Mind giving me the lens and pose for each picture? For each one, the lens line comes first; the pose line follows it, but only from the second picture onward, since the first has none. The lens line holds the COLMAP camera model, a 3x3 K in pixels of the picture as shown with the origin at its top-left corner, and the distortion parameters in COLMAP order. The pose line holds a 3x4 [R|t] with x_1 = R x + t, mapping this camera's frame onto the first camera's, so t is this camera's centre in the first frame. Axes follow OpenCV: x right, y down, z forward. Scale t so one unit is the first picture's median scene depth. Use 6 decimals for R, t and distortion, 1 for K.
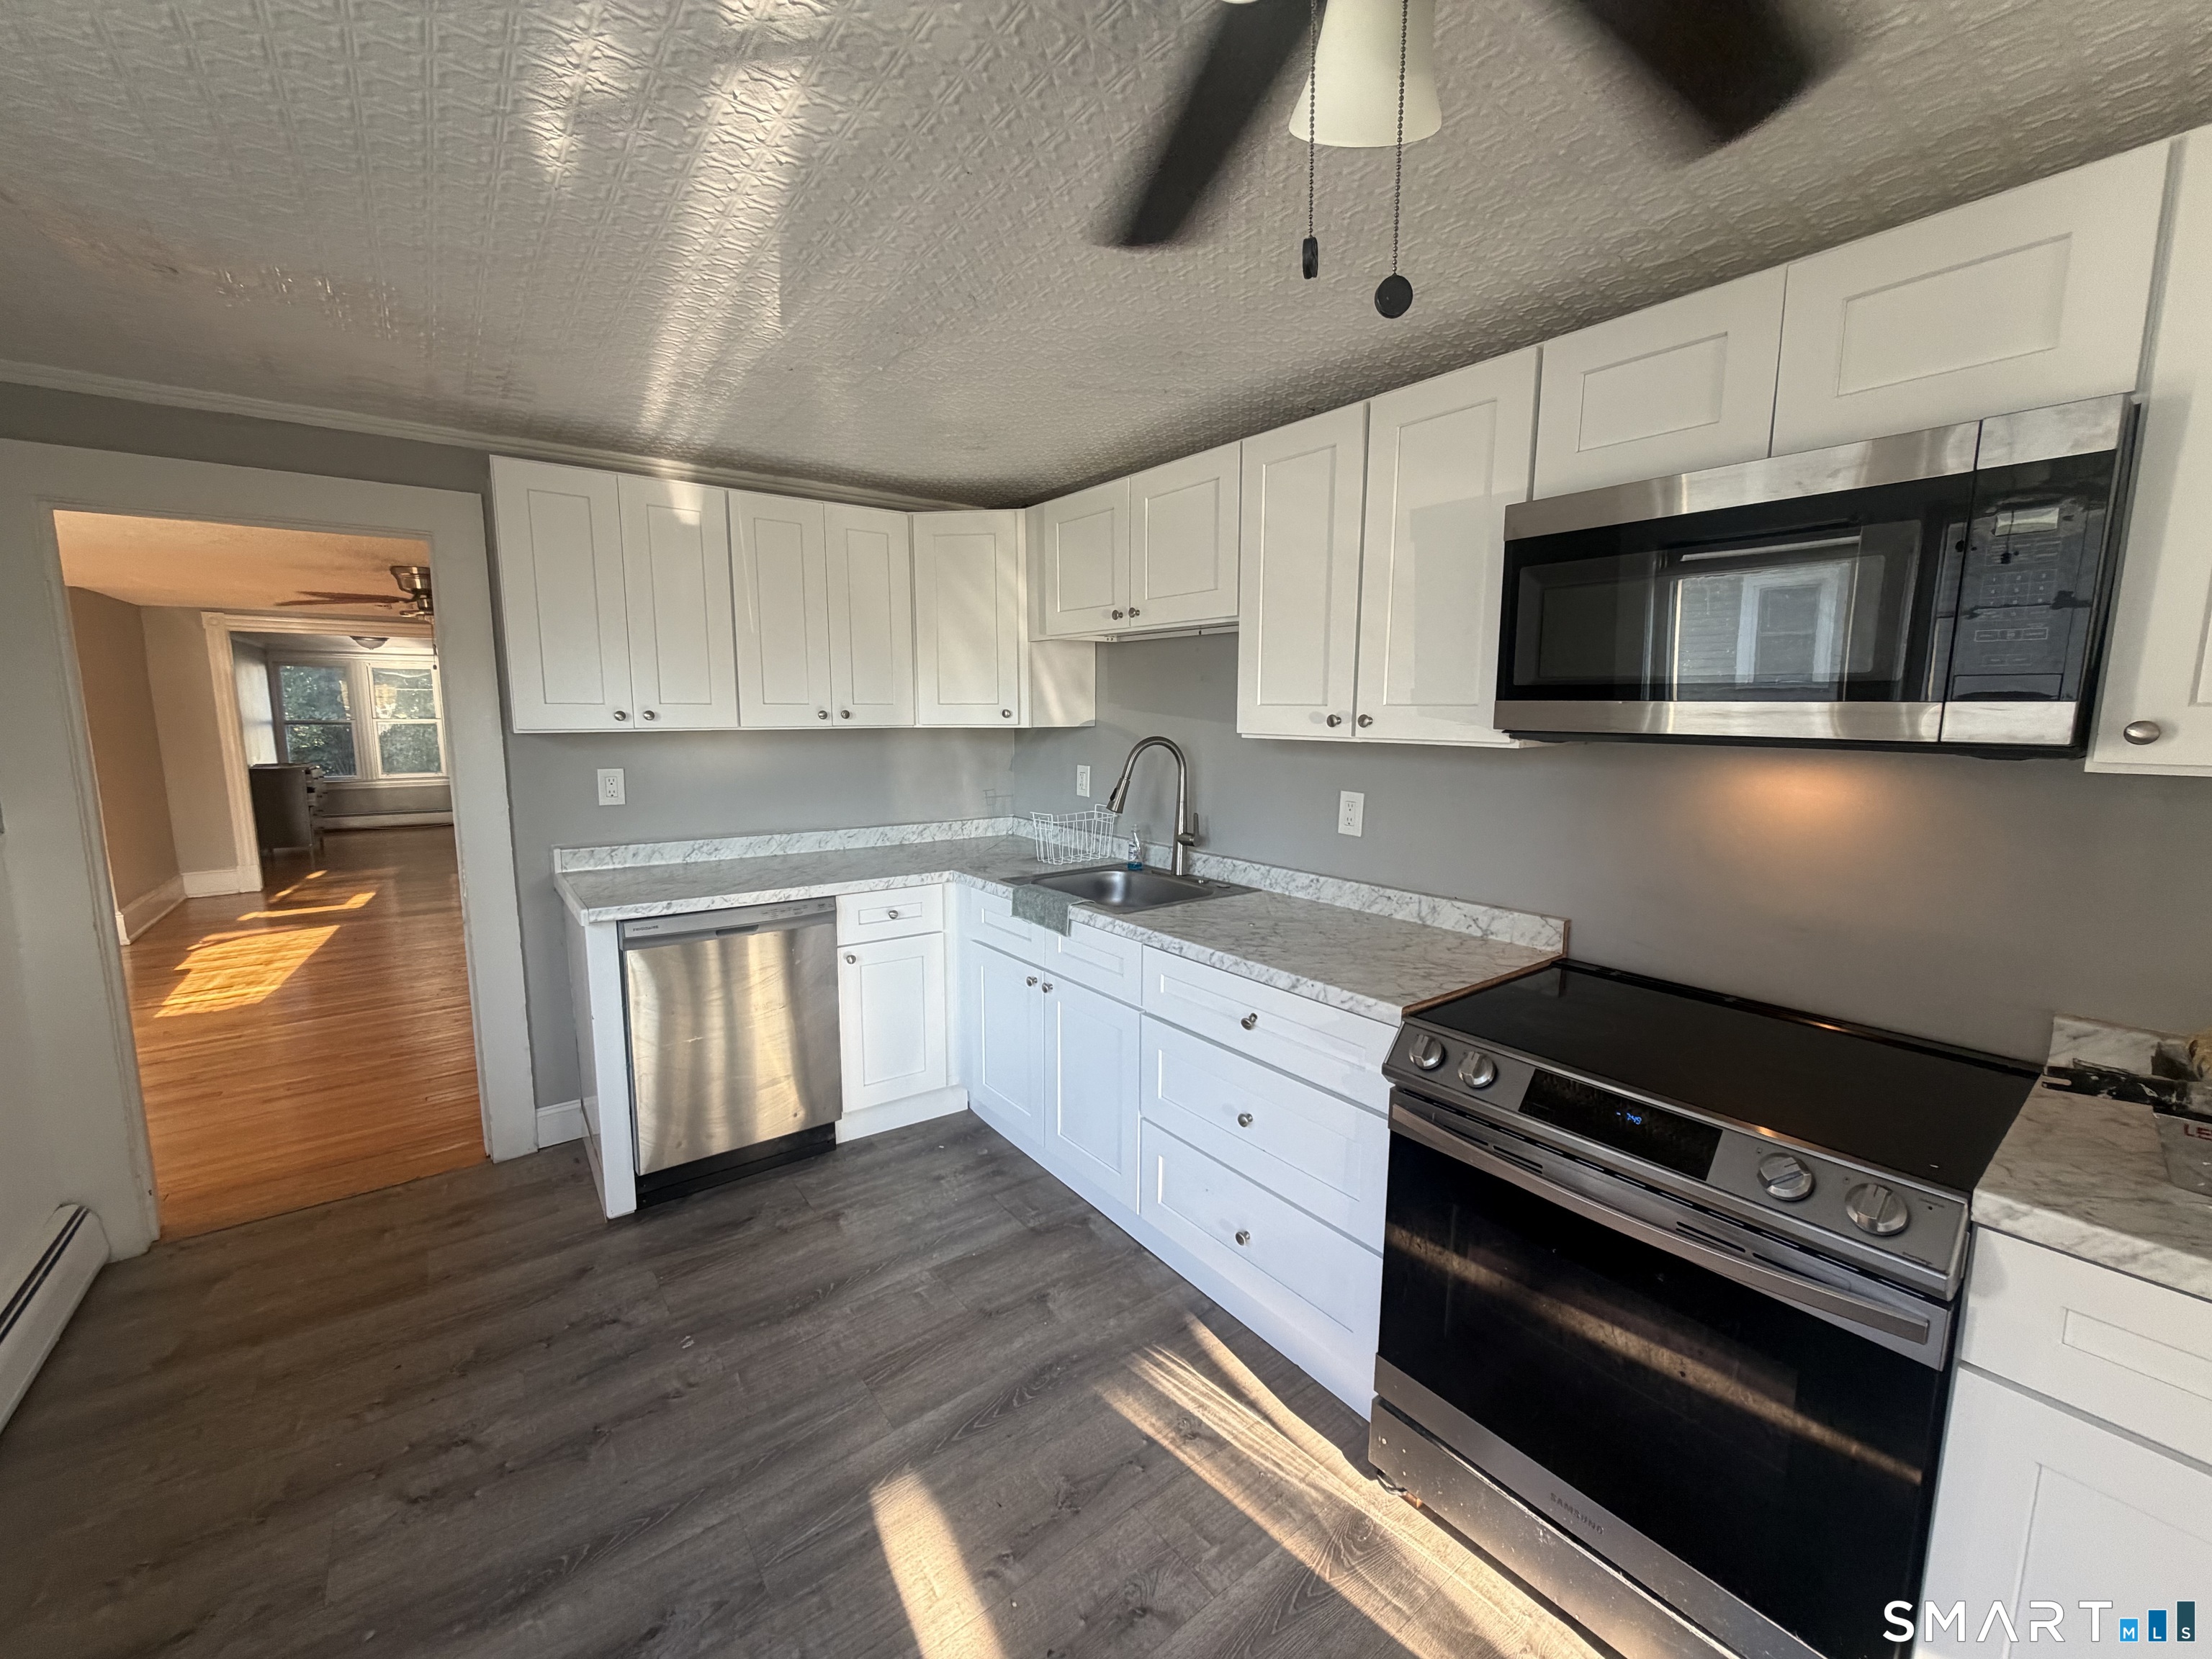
lens RADIAL K [[876.8, 0, 1106.0], [0, 876.8, 829.5], [0, 0, 1]] dist [-0.000382, -0.000257]
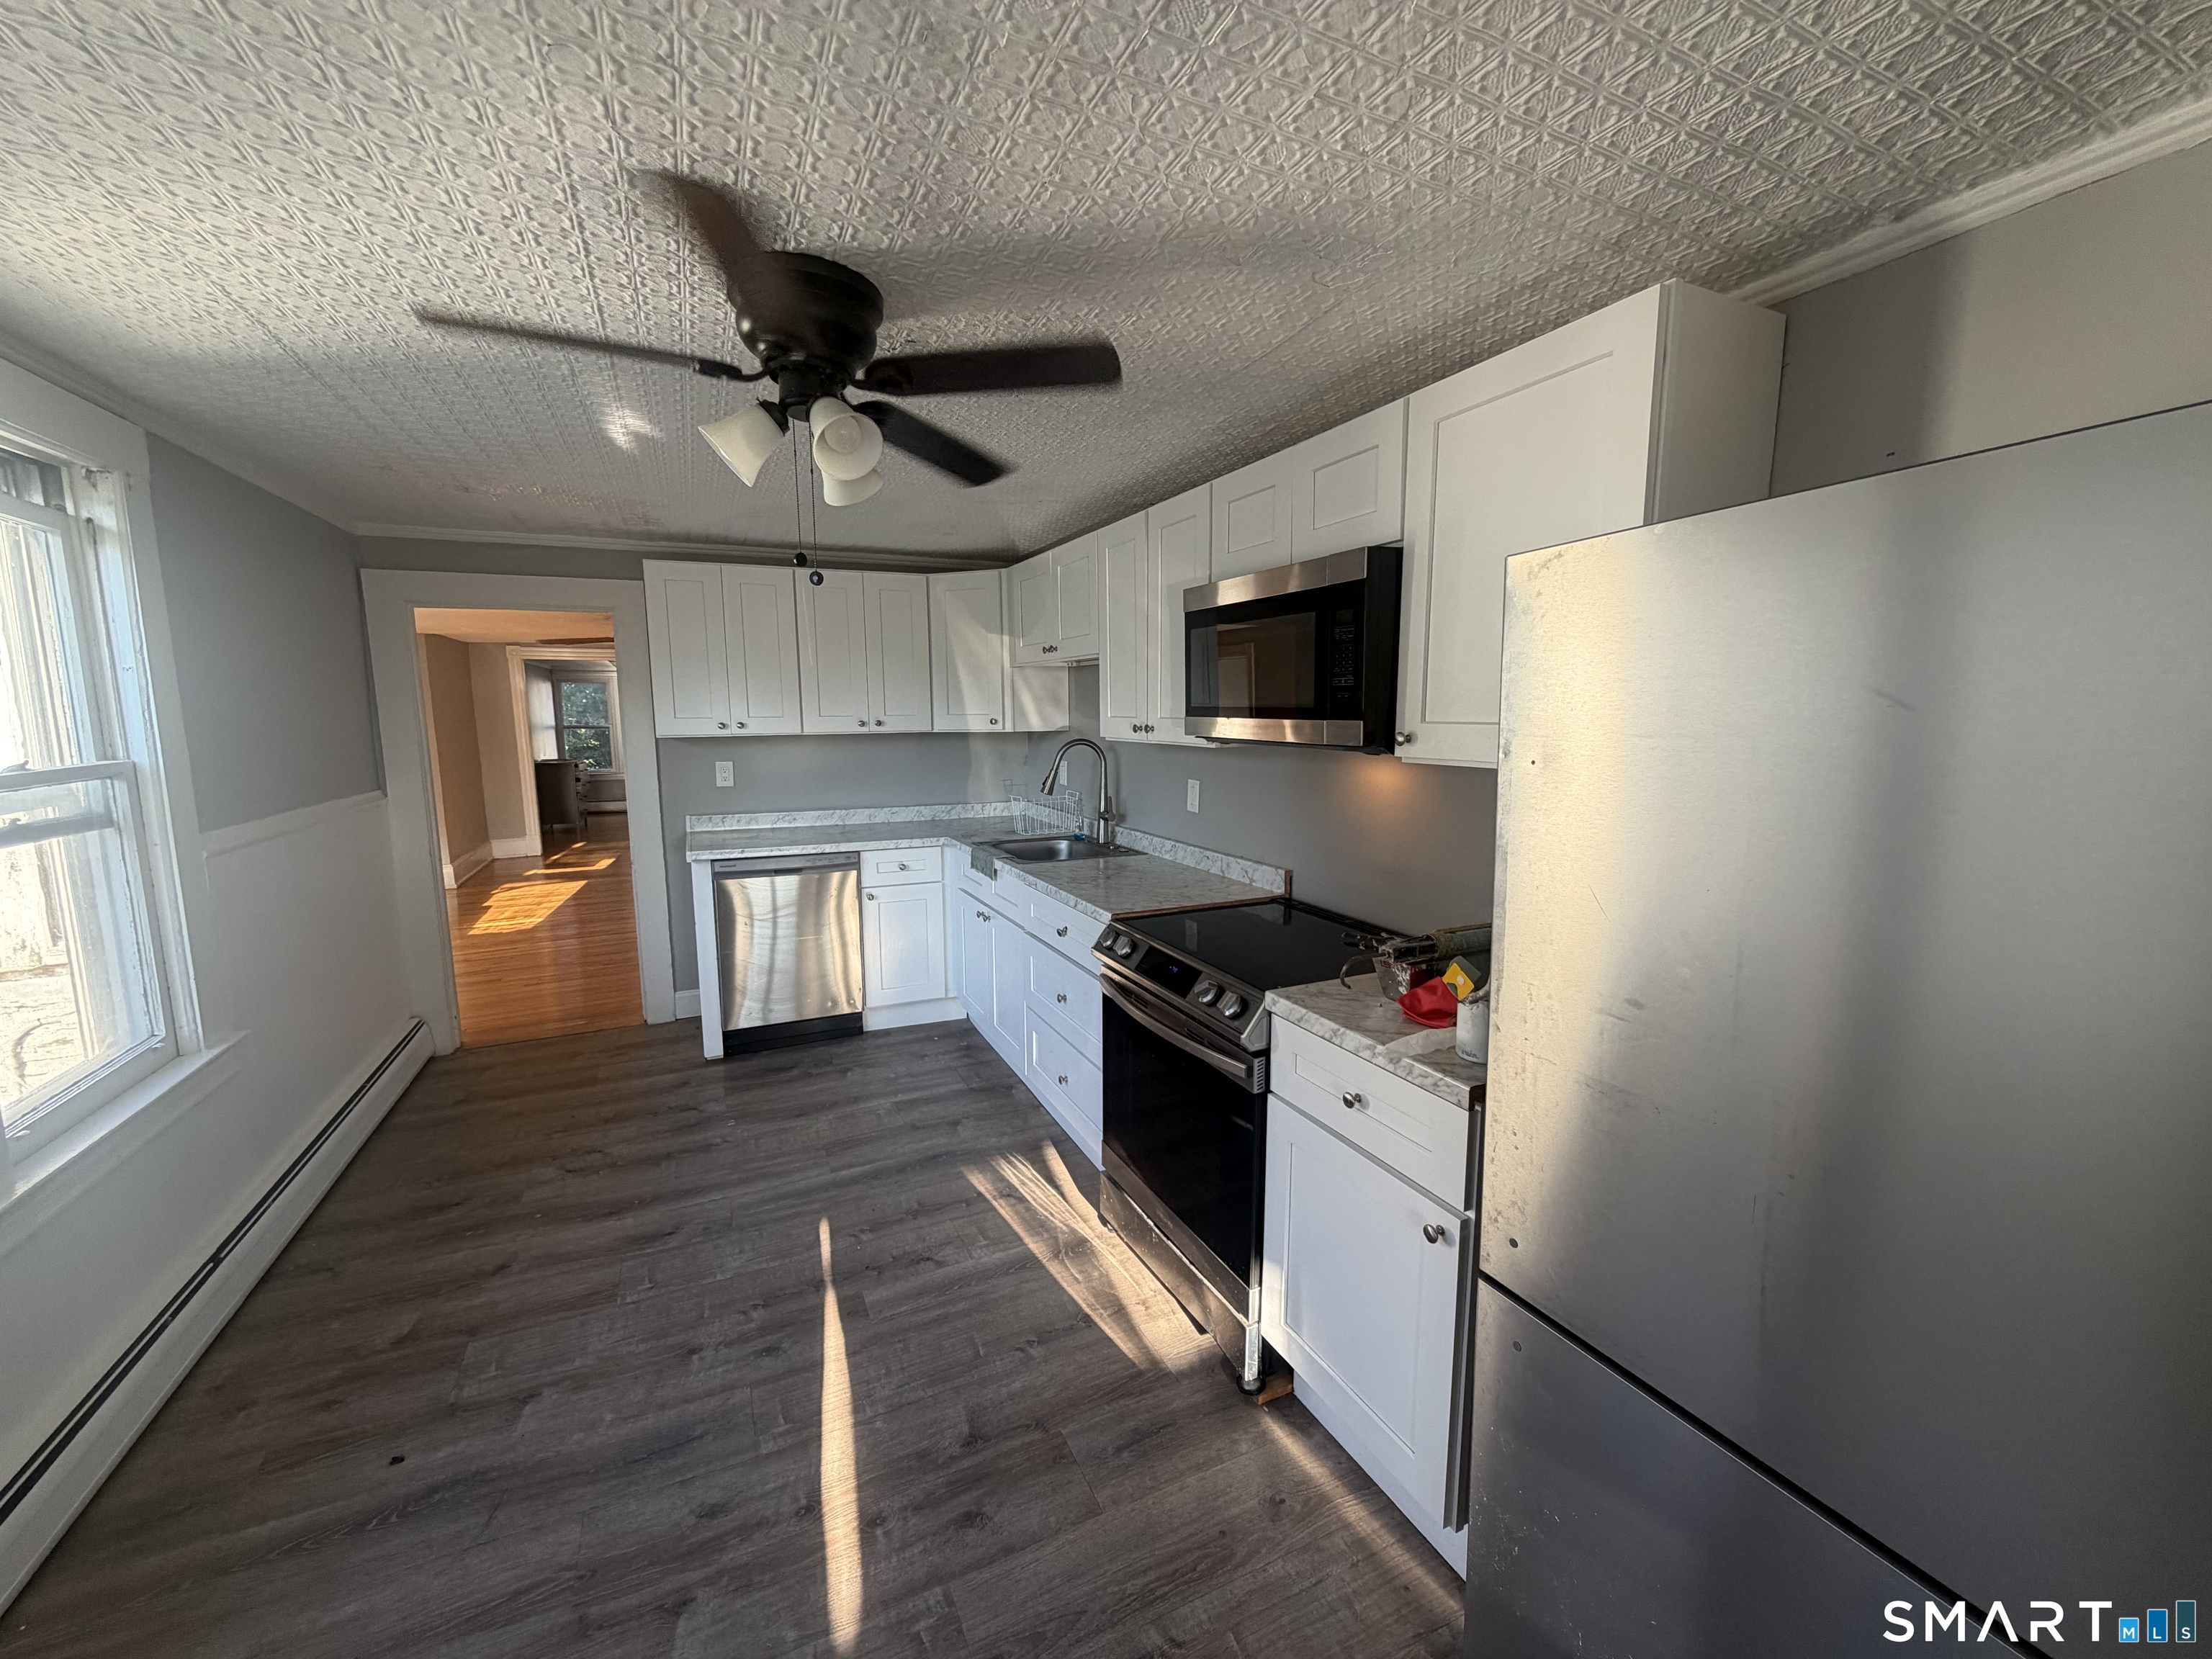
lens RADIAL K [[876.8, 0, 1106.0], [0, 876.8, 829.5], [0, 0, 1]] dist [-0.000382, -0.000257]
pose [[0.978025, 0.019331, -0.207588, 0.407600], [-0.019033, 0.999813, 0.003432, 0.029905], [0.207616, 0.000594, 0.978210, -0.331786]]
